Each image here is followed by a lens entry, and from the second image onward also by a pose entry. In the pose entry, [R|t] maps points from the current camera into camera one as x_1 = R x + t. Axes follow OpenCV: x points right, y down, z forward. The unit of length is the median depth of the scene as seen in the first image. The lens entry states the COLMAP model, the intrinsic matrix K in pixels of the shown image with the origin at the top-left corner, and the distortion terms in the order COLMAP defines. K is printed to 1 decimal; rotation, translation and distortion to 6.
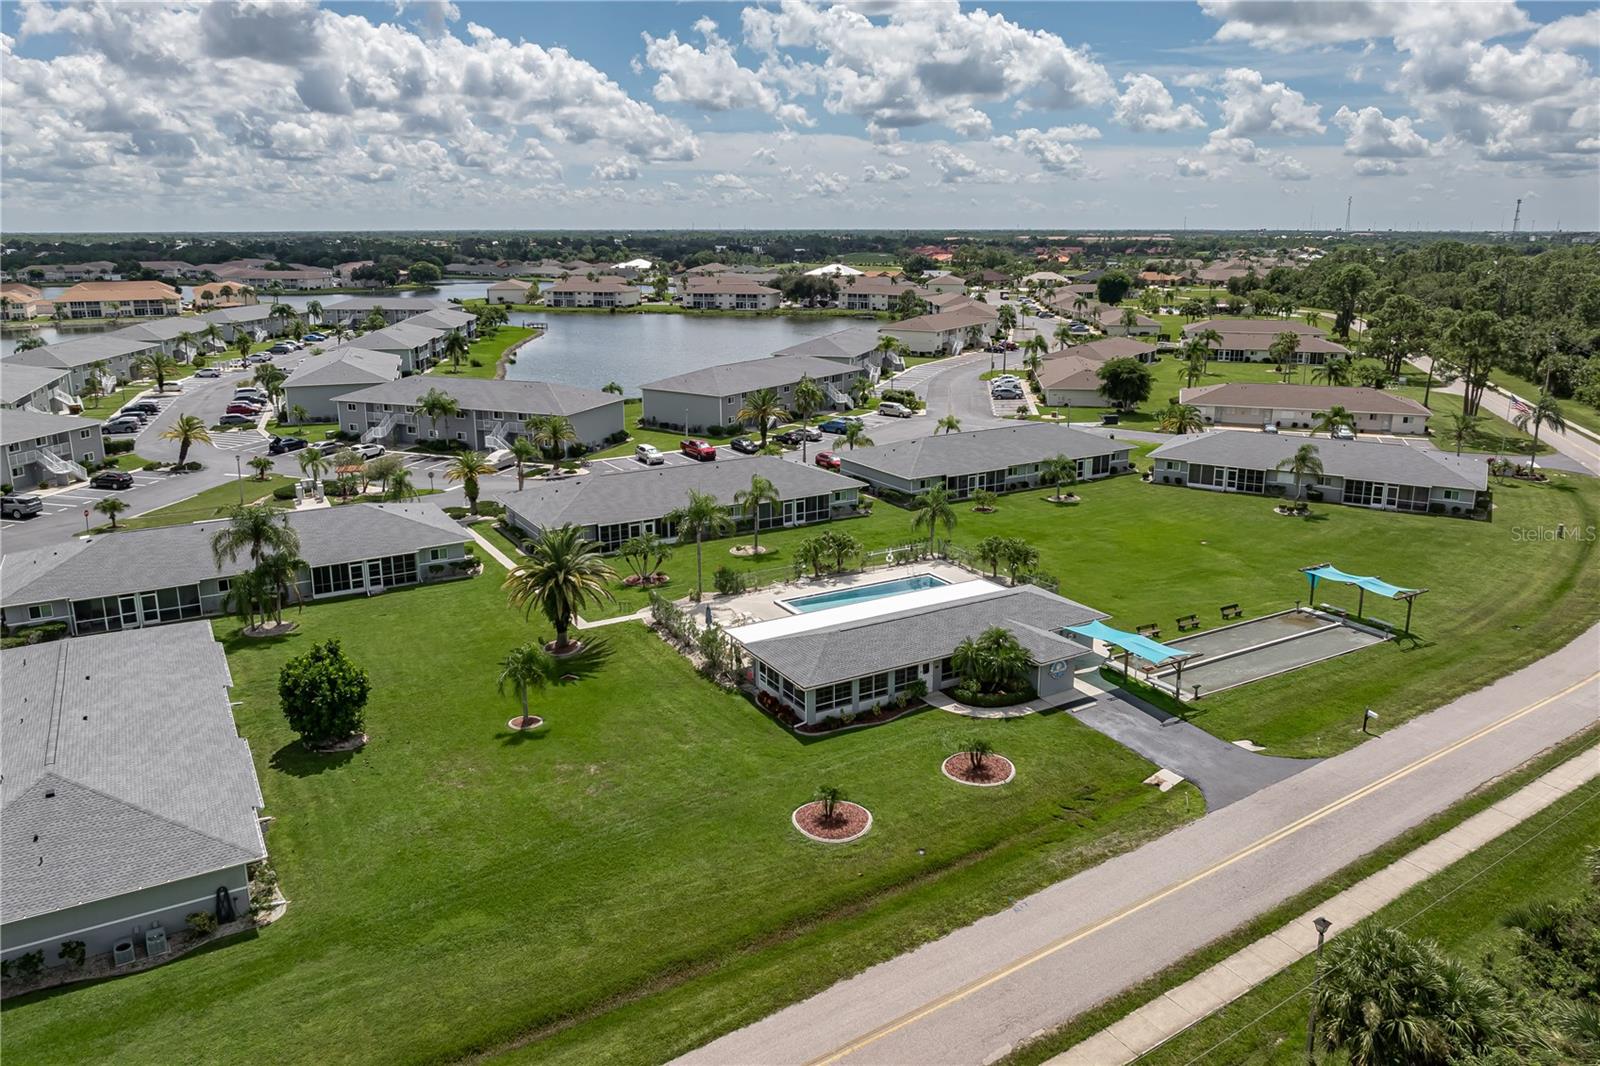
lens RADIAL K [[1132.6, 0, 798.8], [0, 1132.6, 443.0], [0, 0, 1]] dist [-0.023896, 0.008096]
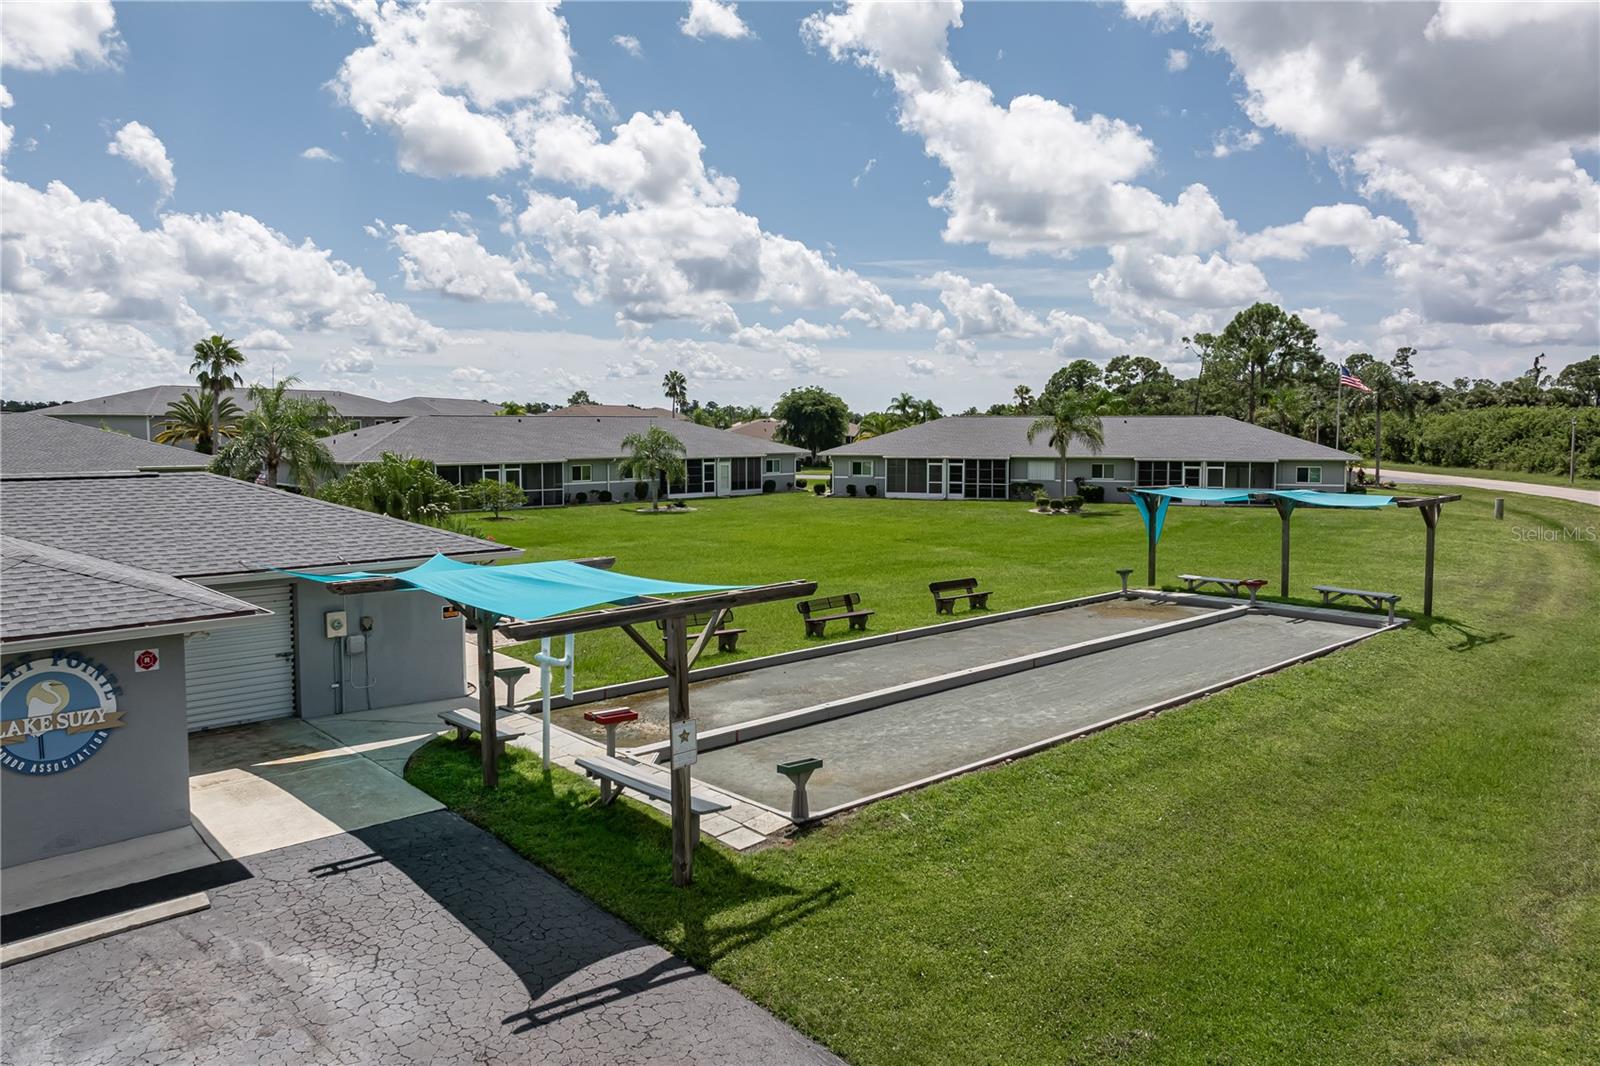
lens RADIAL K [[1122.3, 0, 806.2], [0, 1122.3, 490.0], [0, 0, 1]] dist [-0.043523, 0.028852]
pose [[0.973796, -0.009449, 0.227227, 0.222383], [0.038759, 0.991415, -0.124877, 0.137999], [-0.224096, 0.130412, 0.965802, 0.577483]]
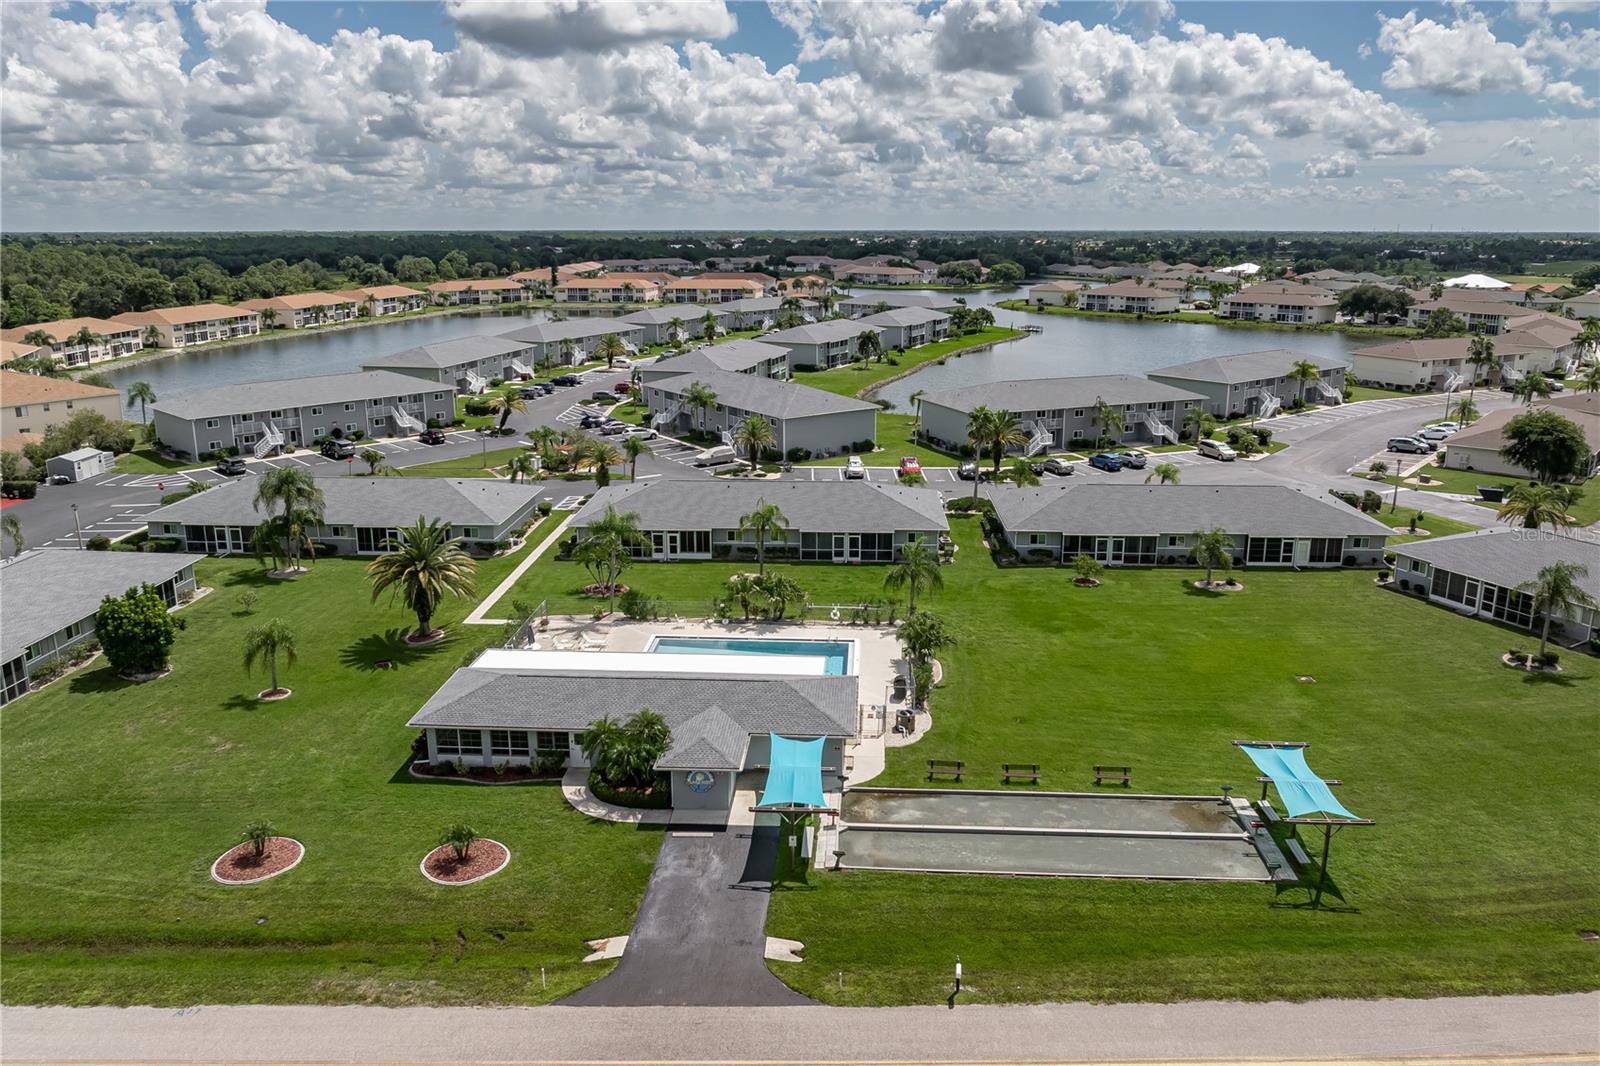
lens RADIAL K [[1122.3, 0, 806.2], [0, 1122.3, 490.0], [0, 0, 1]] dist [-0.043523, 0.028852]
pose [[0.832592, 0.126213, -0.539315, 0.503401], [-0.103359, 0.991992, 0.072584, -0.051269], [0.544157, -0.004690, 0.838970, 0.270862]]
